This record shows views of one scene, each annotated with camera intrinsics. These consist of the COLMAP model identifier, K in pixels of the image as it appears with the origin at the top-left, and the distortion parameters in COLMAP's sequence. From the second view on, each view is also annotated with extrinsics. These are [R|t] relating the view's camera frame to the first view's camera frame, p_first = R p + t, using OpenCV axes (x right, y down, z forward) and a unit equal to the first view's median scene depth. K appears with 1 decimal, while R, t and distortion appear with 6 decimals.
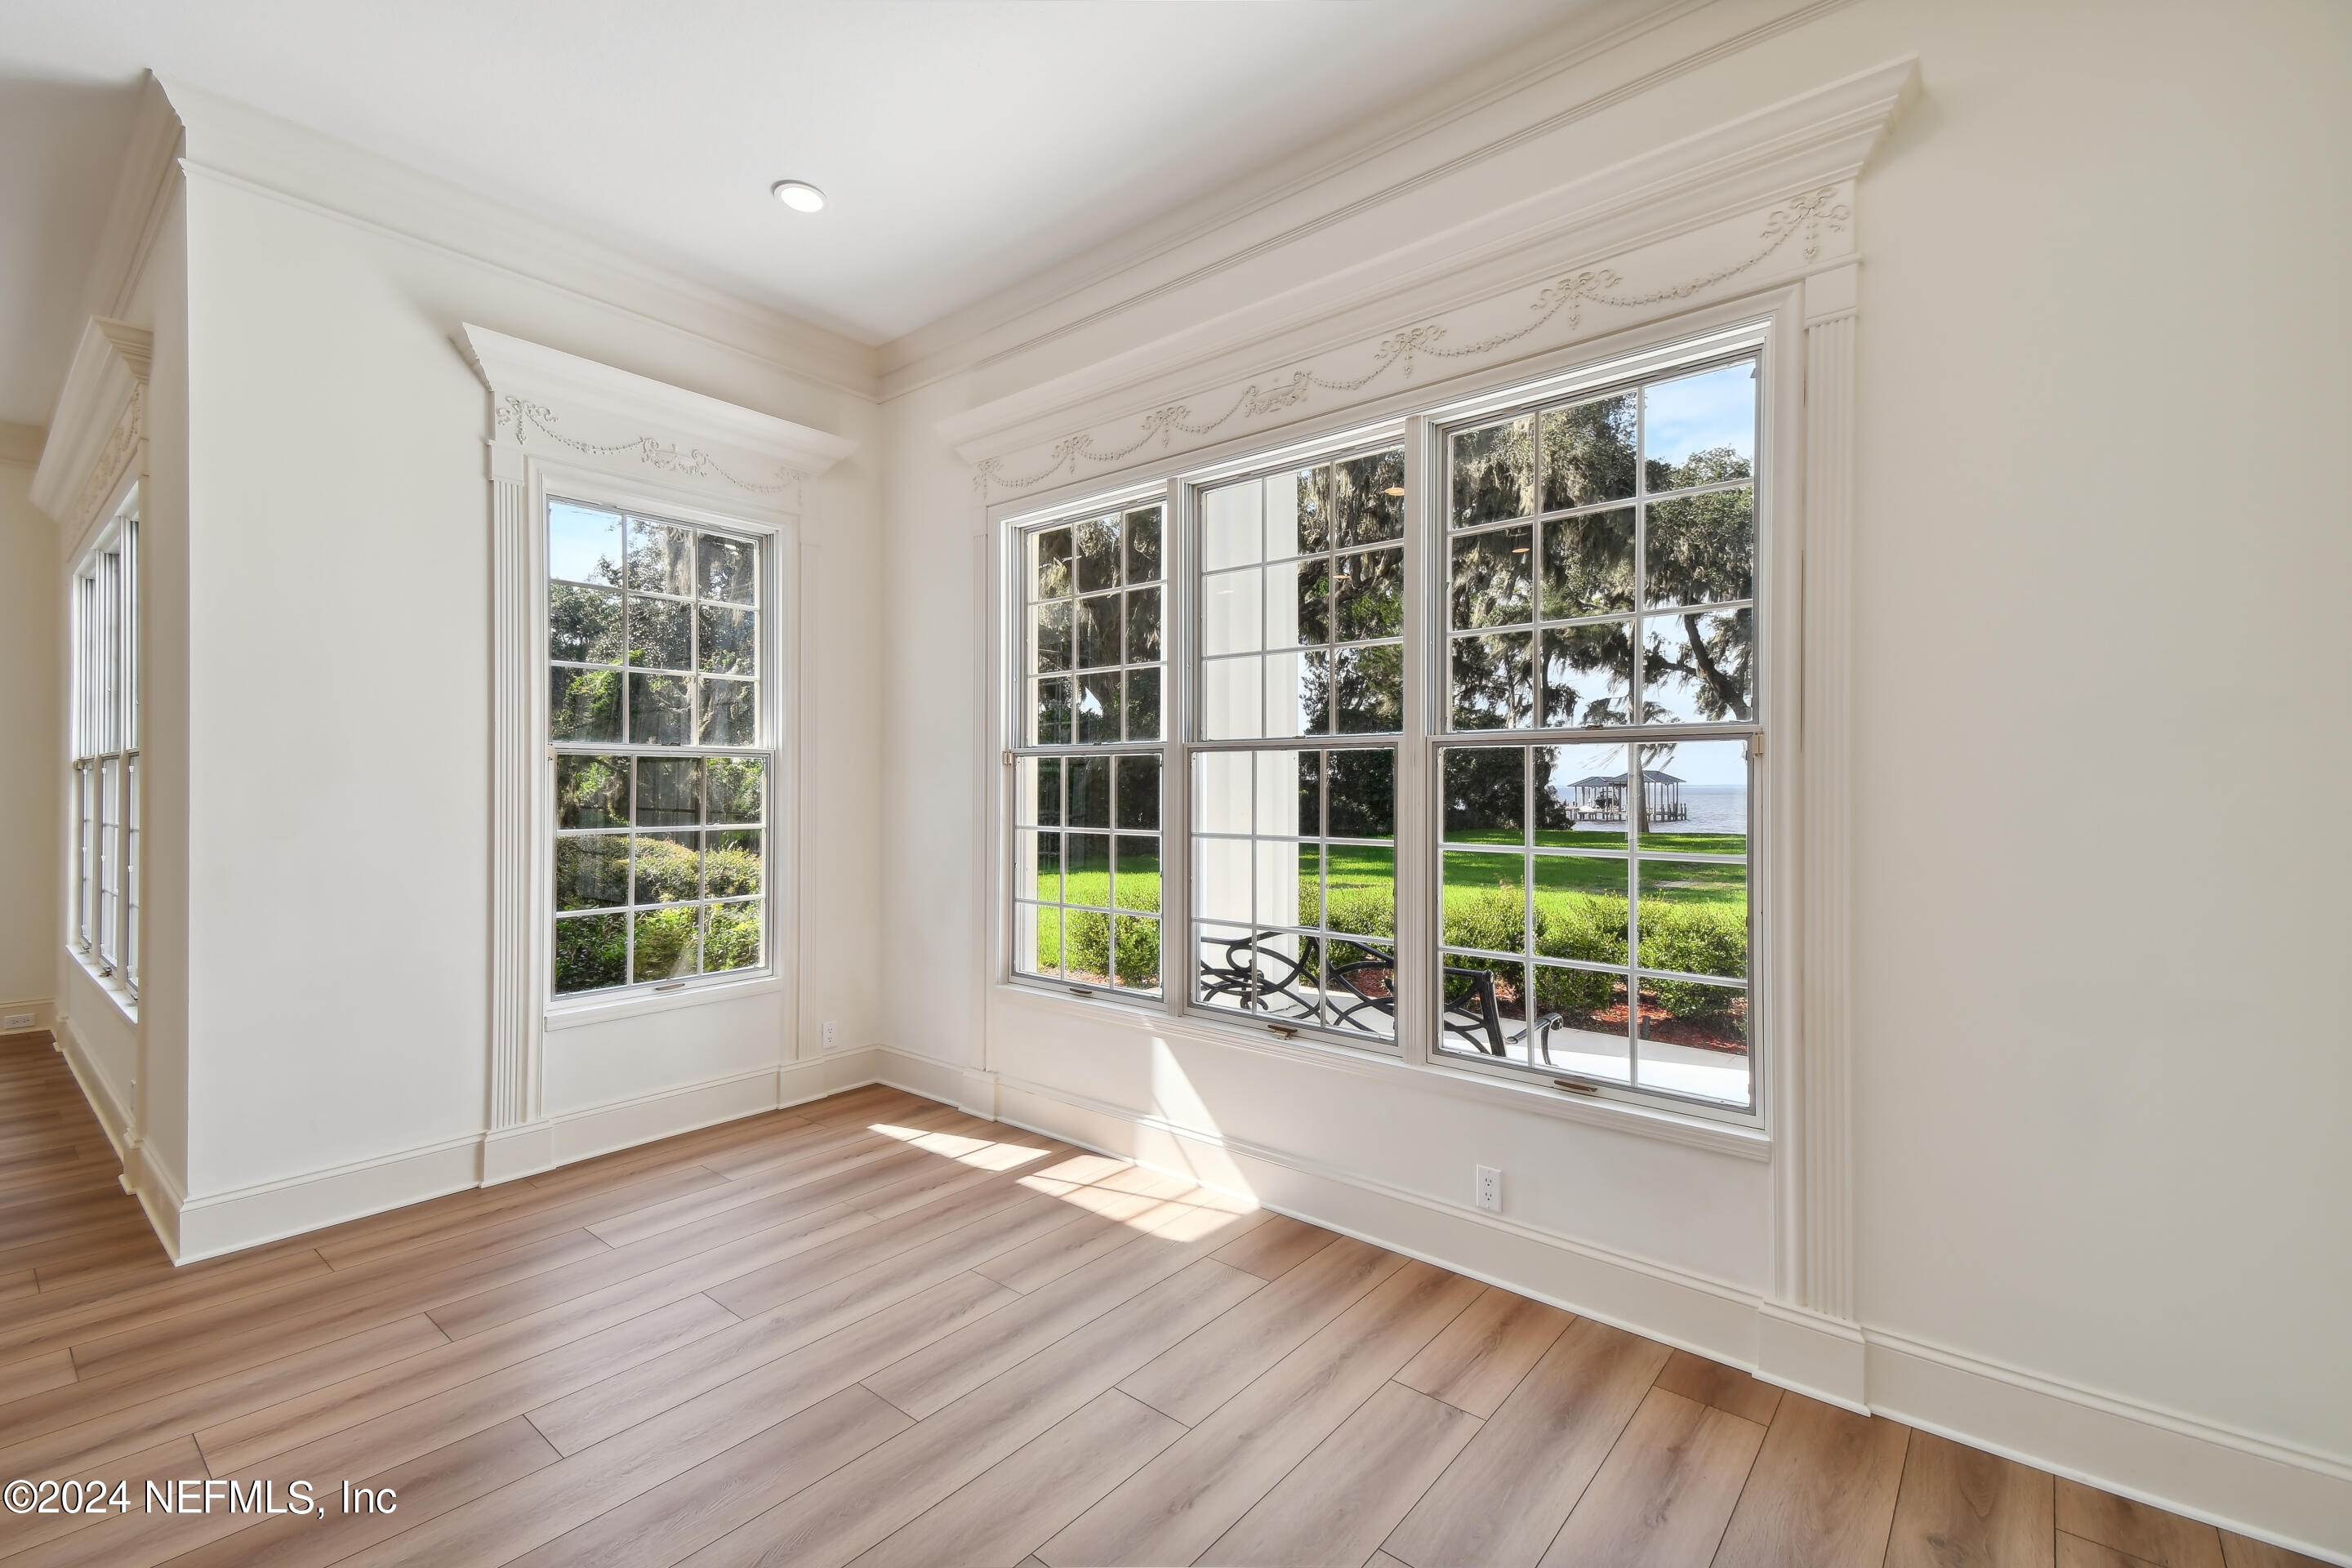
lens RADIAL K [[1025.8, 0, 1170.8], [0, 1025.8, 780.4], [0, 0, 1]] dist [0.028404, -0.008034]
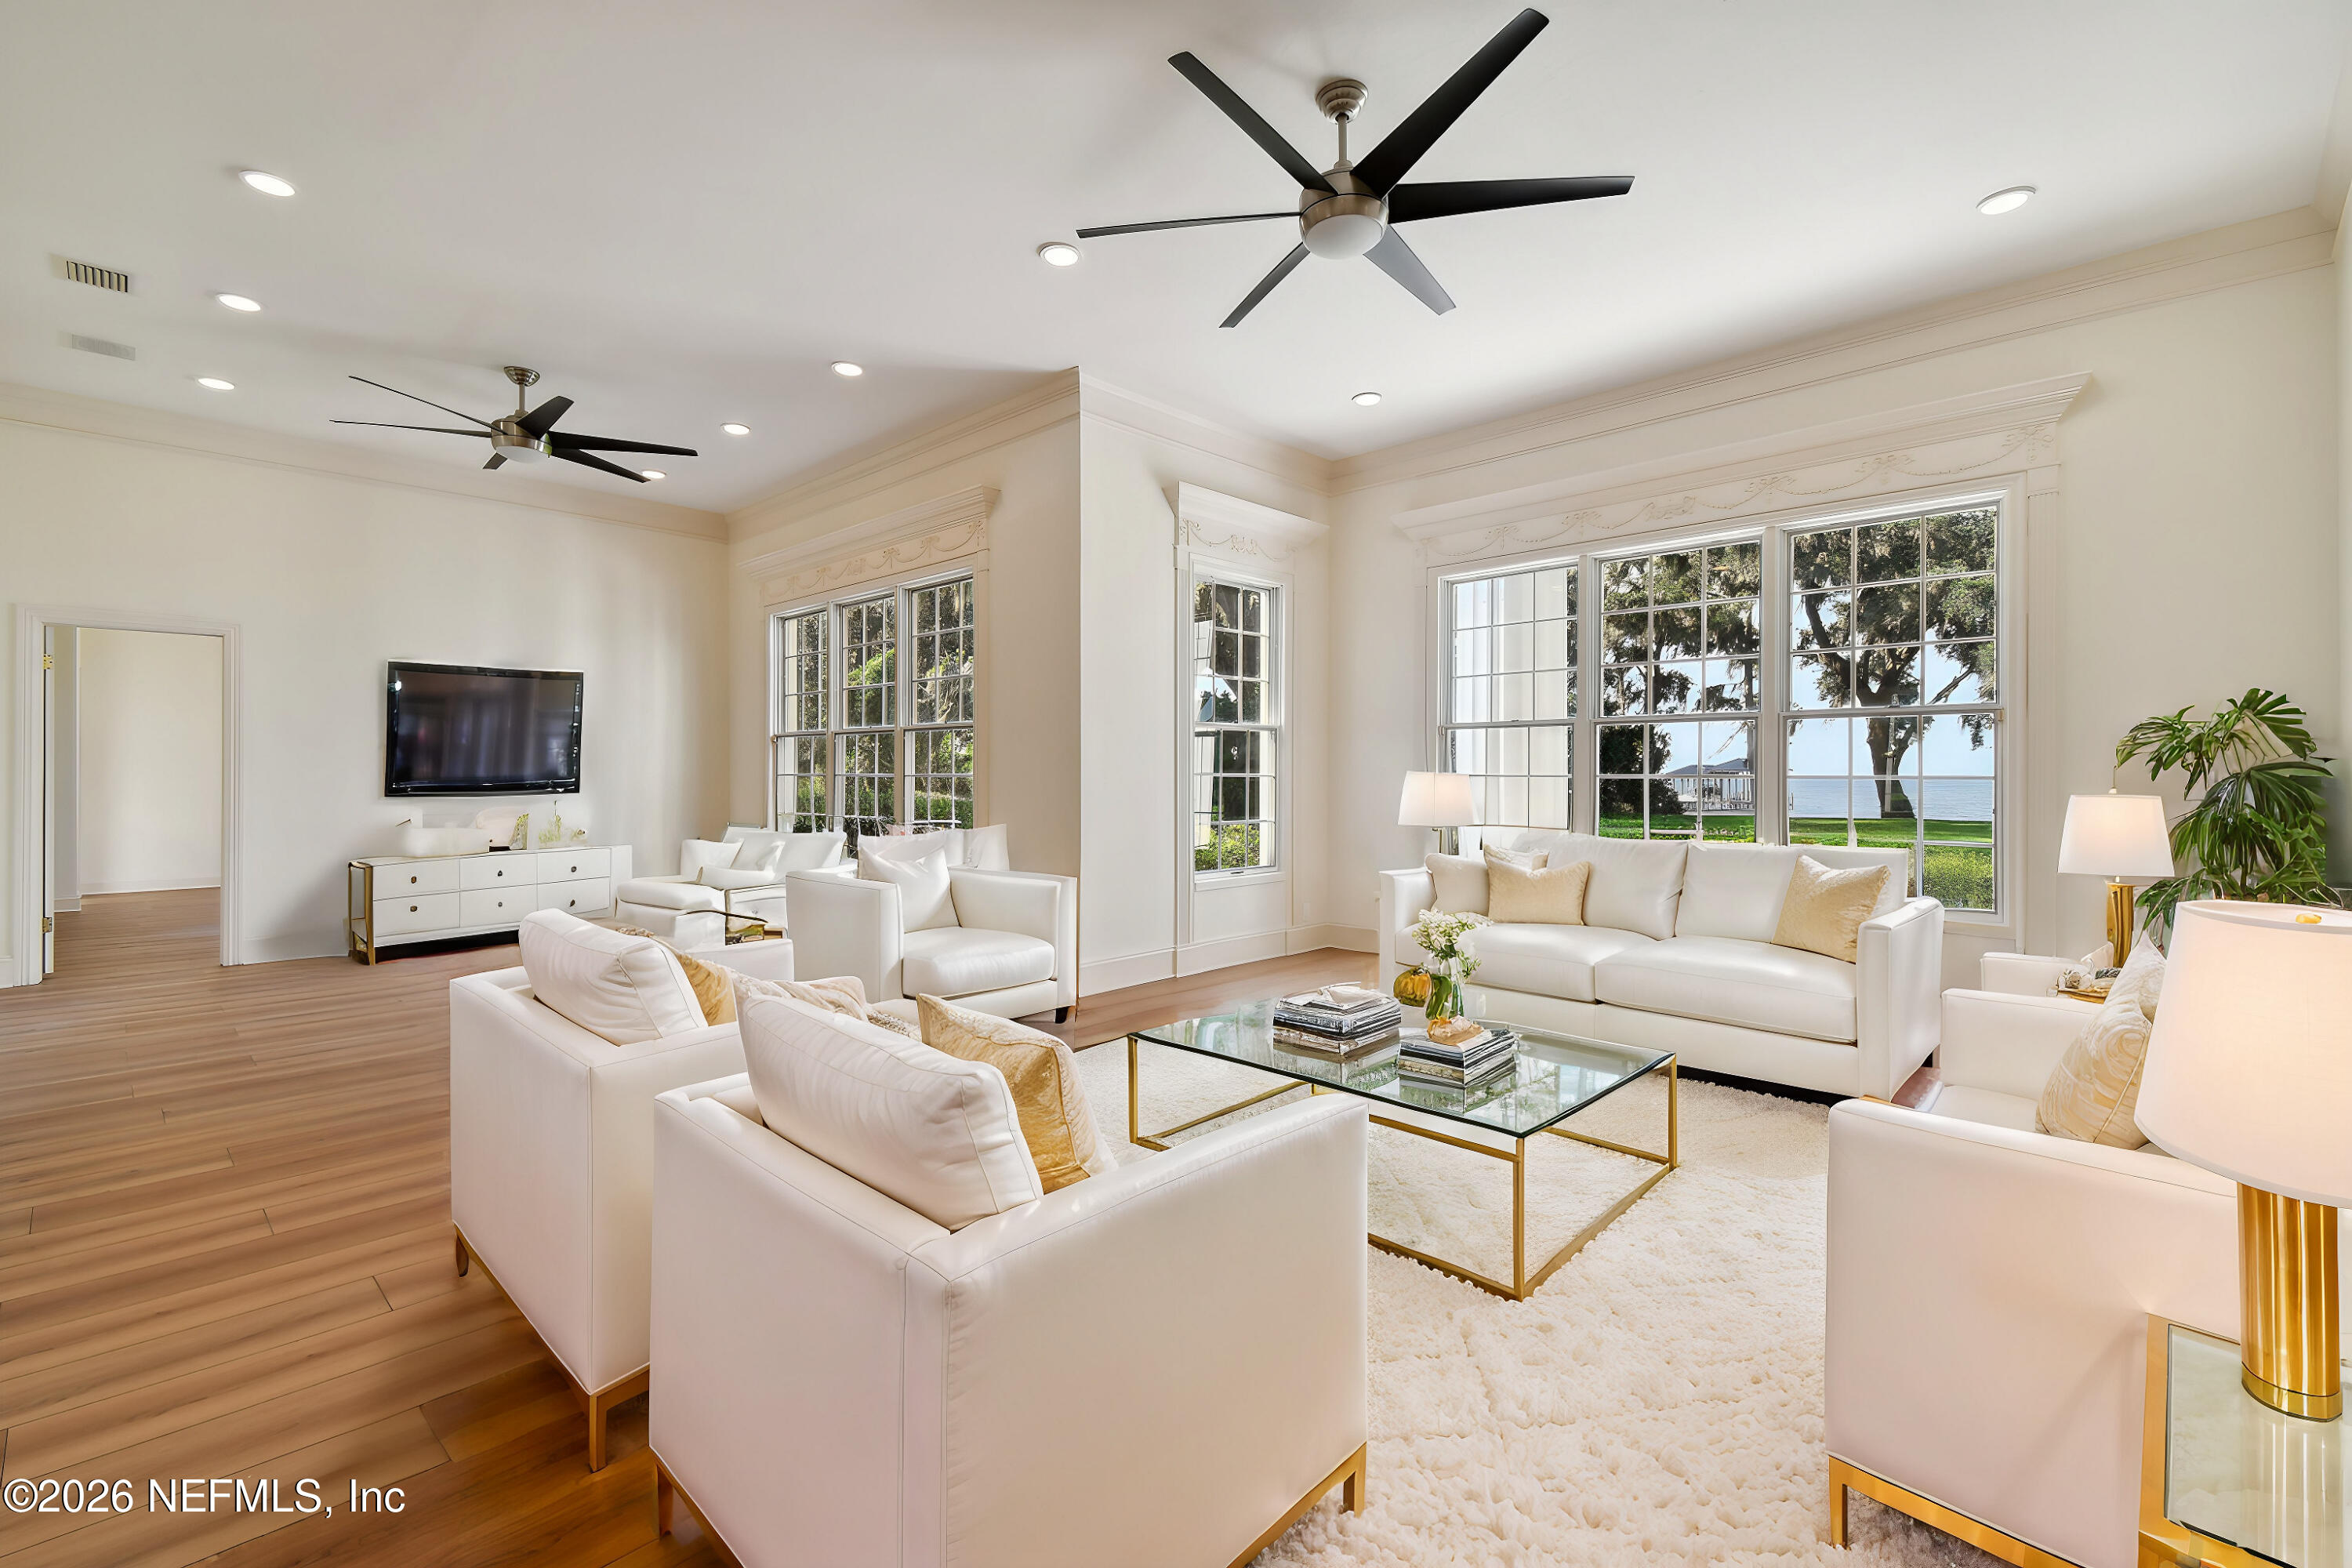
lens RADIAL K [[1003.4, 0, 1157.7], [0, 1003.4, 777.2], [0, 0, 1]] dist [-0.001500, -0.000089]
pose [[0.994525, 0.001142, -0.104489, -0.425352], [-0.000180, 0.999958, 0.009216, 0.033691], [0.104495, -0.009147, 0.994483, -0.541463]]
